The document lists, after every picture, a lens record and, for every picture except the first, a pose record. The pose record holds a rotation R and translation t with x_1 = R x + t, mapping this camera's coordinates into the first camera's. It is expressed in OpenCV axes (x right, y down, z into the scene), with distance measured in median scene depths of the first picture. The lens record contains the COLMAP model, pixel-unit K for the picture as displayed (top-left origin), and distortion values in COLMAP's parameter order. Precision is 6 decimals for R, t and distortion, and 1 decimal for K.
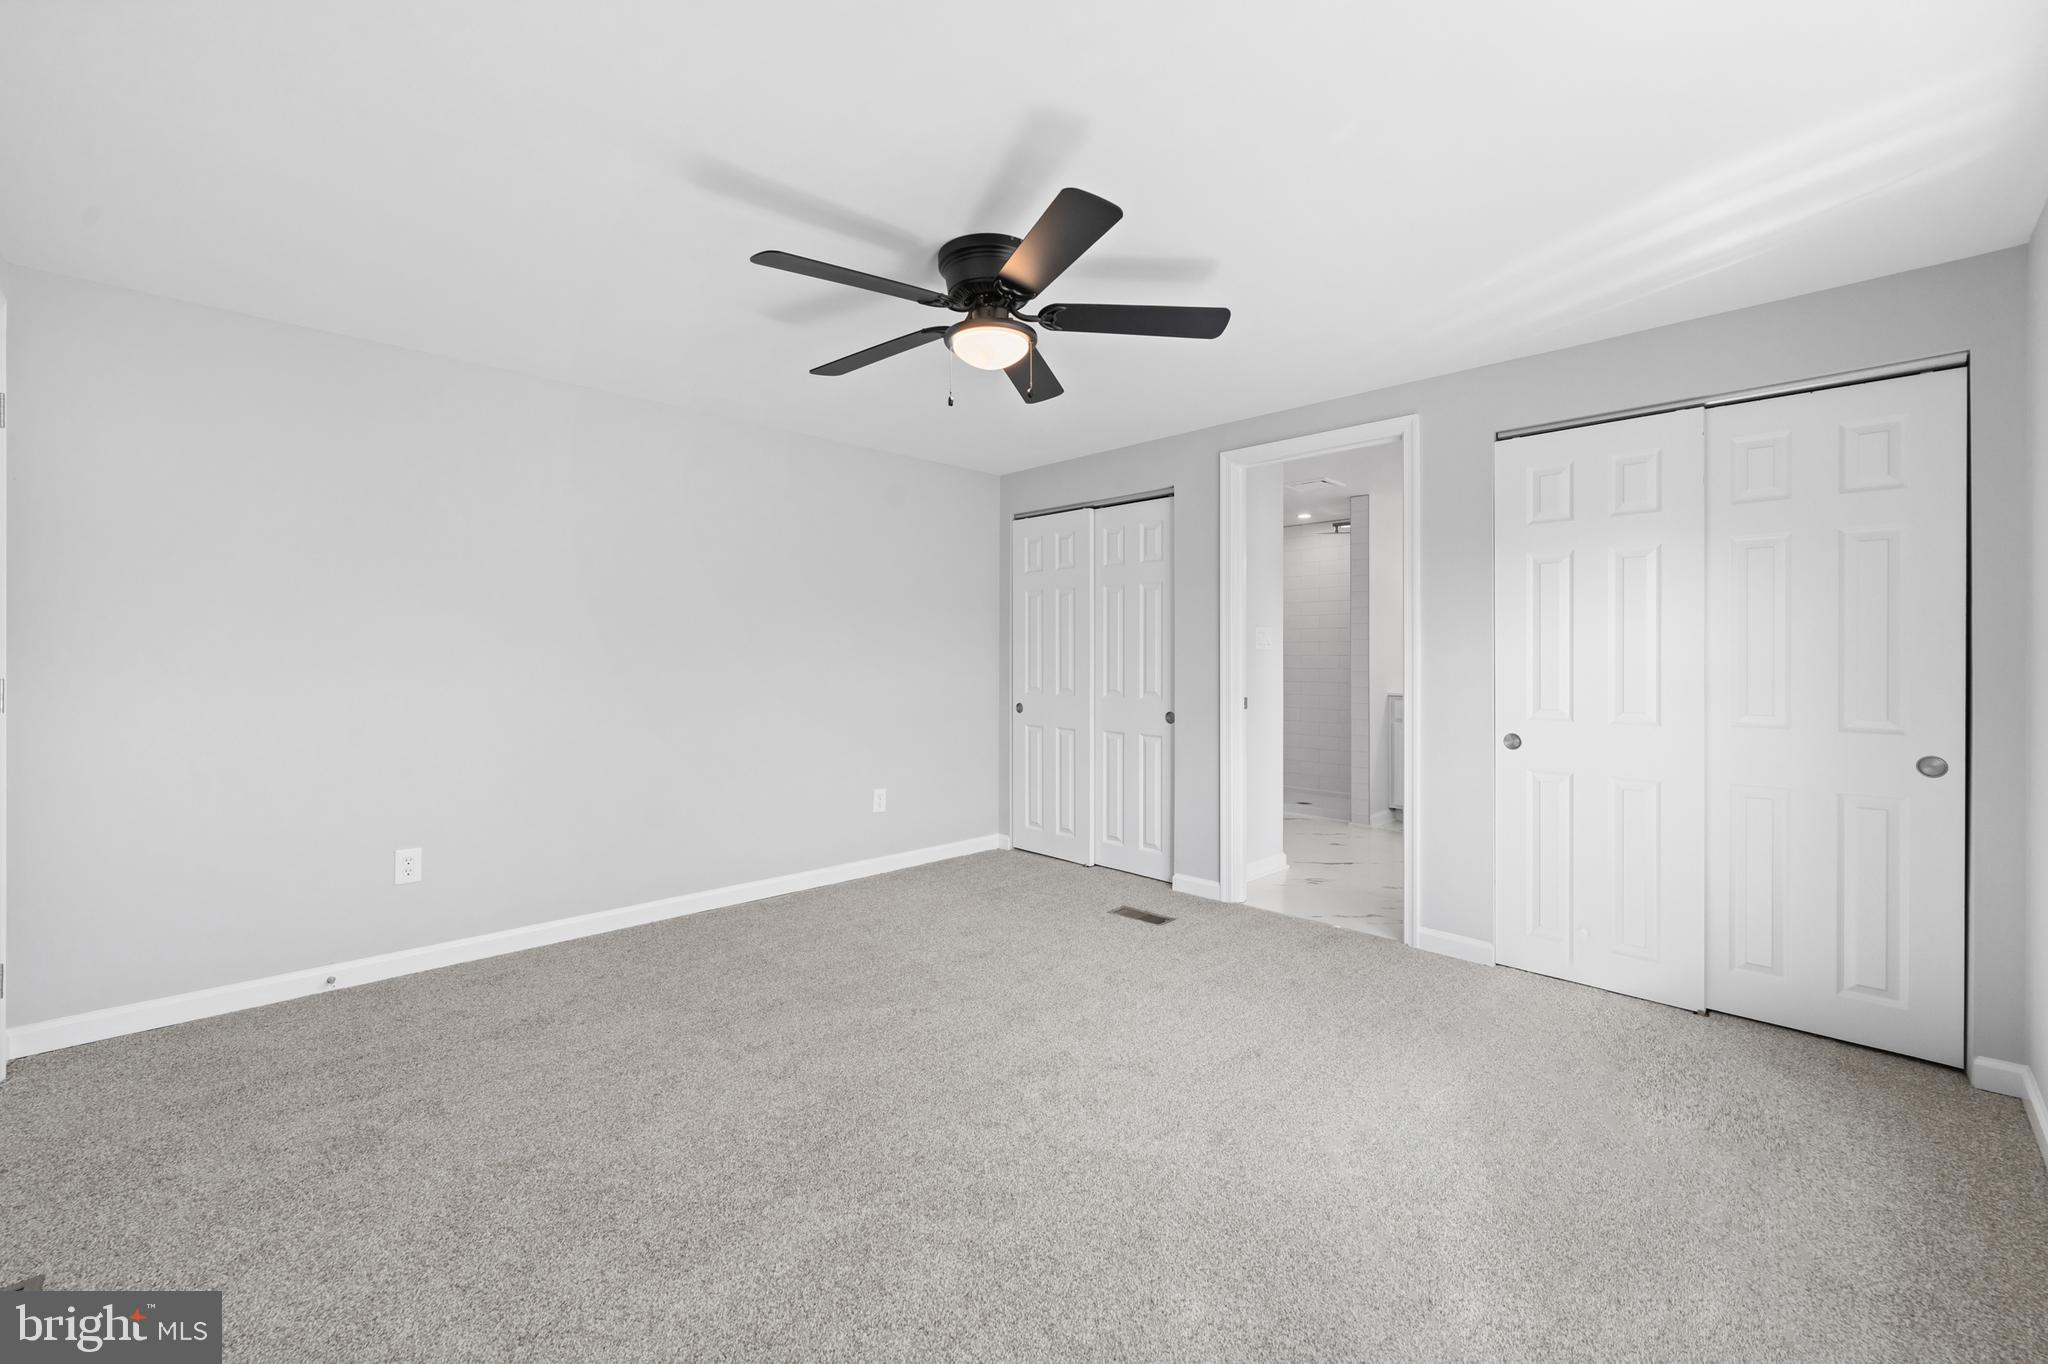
lens RADIAL K [[826.8, 0, 1024.4], [0, 826.8, 664.2], [0, 0, 1]] dist [-0.002510, -0.000629]
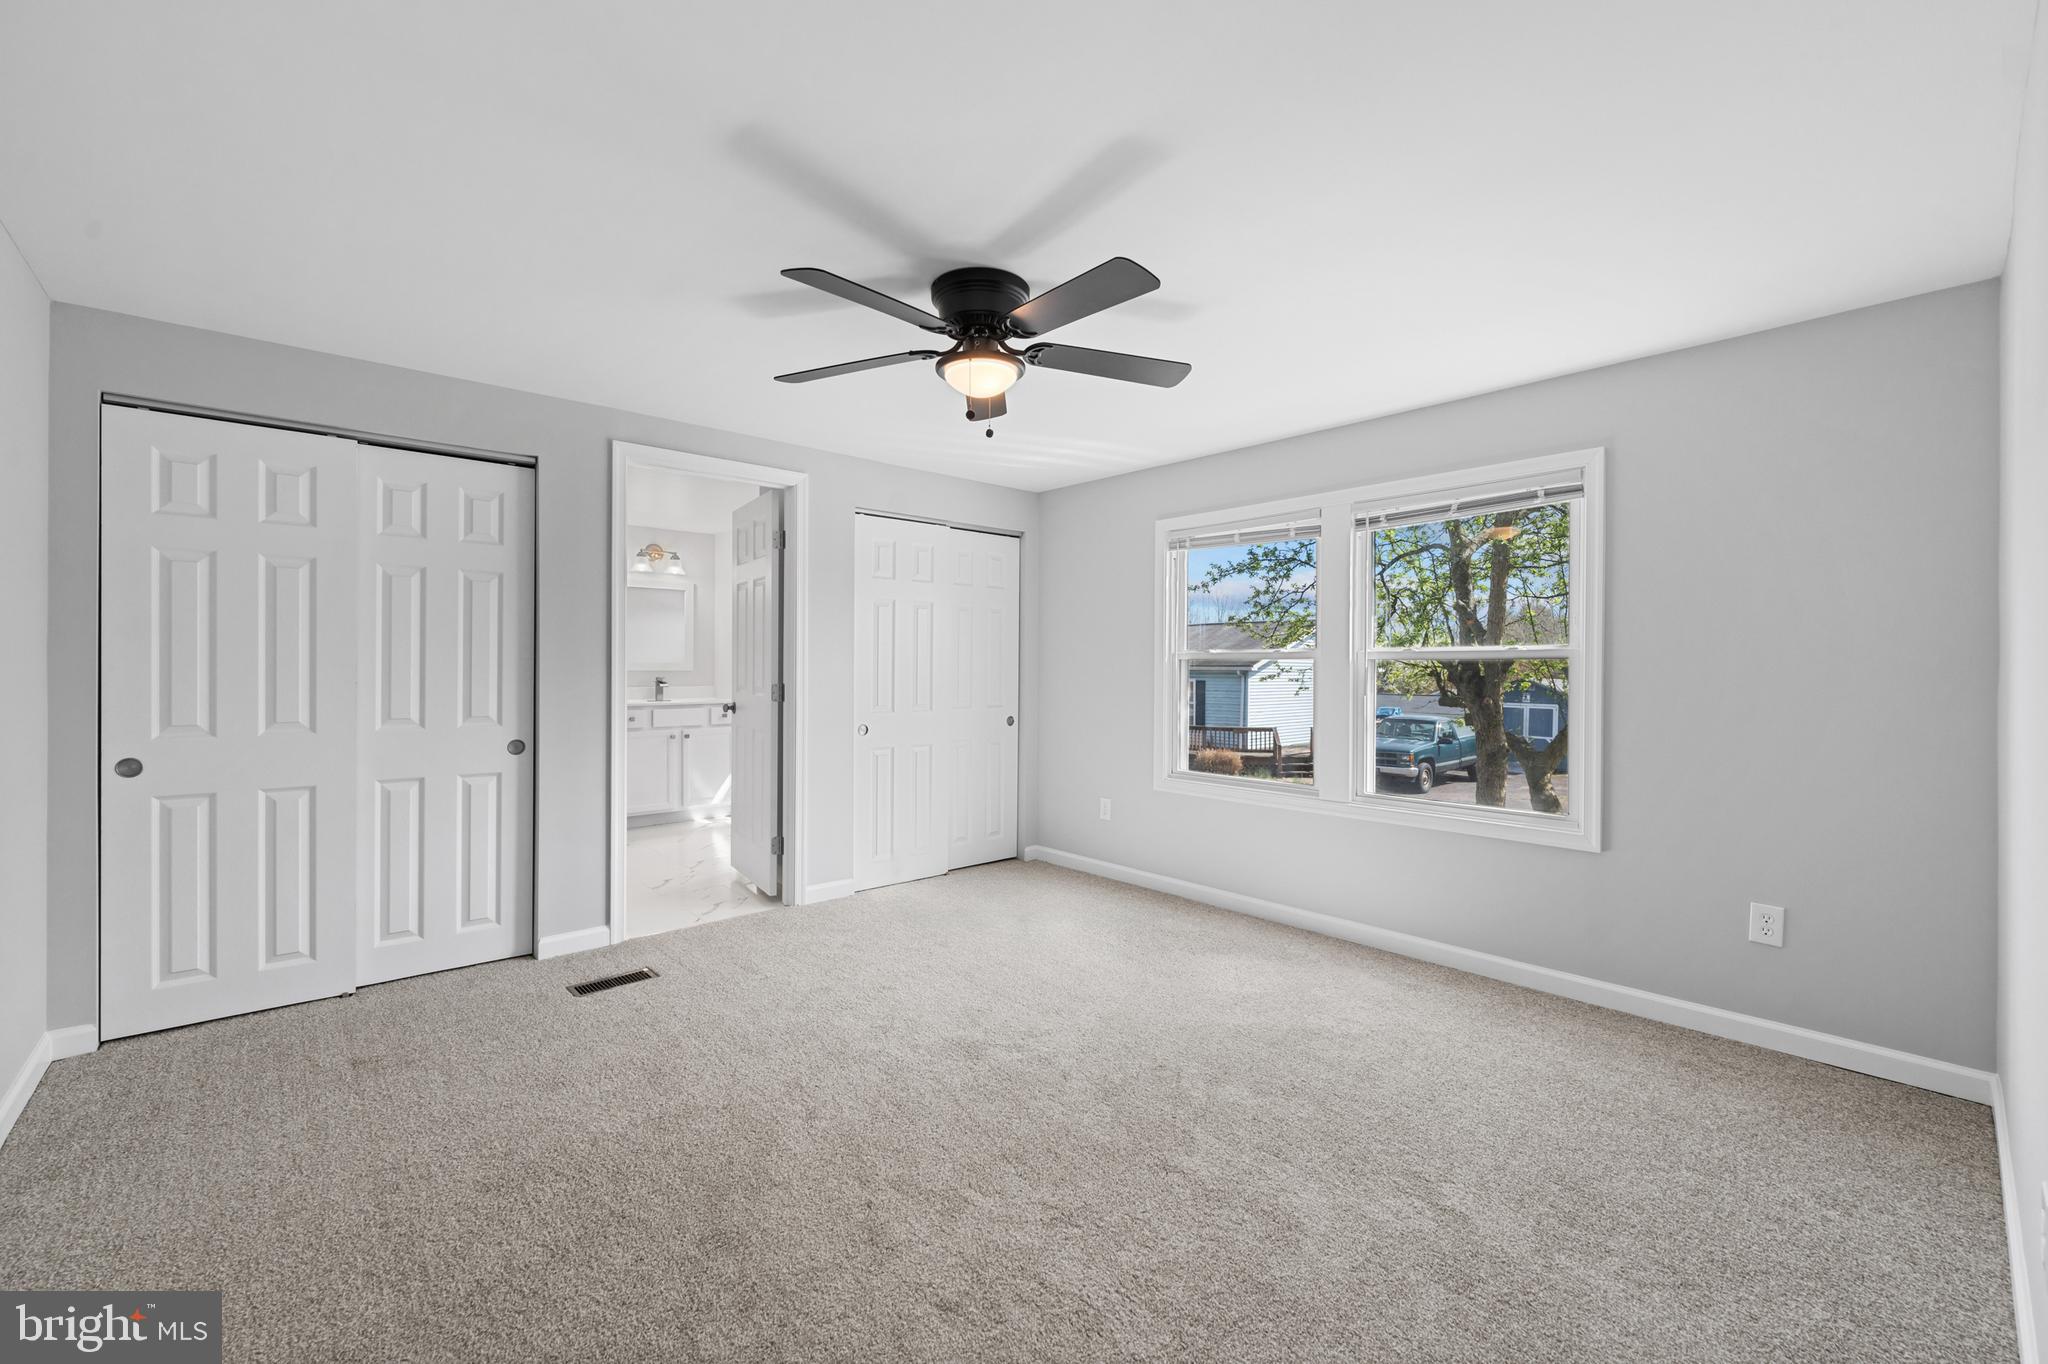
lens RADIAL K [[826.8, 0, 1031.5], [0, 826.8, 673.8], [0, 0, 1]] dist [-0.002510, -0.000629]
pose [[0.061415, -0.014886, 0.998001, -0.654843], [0.004545, 0.999883, 0.014634, -0.016743], [-0.998102, 0.003637, 0.061475, 0.522421]]
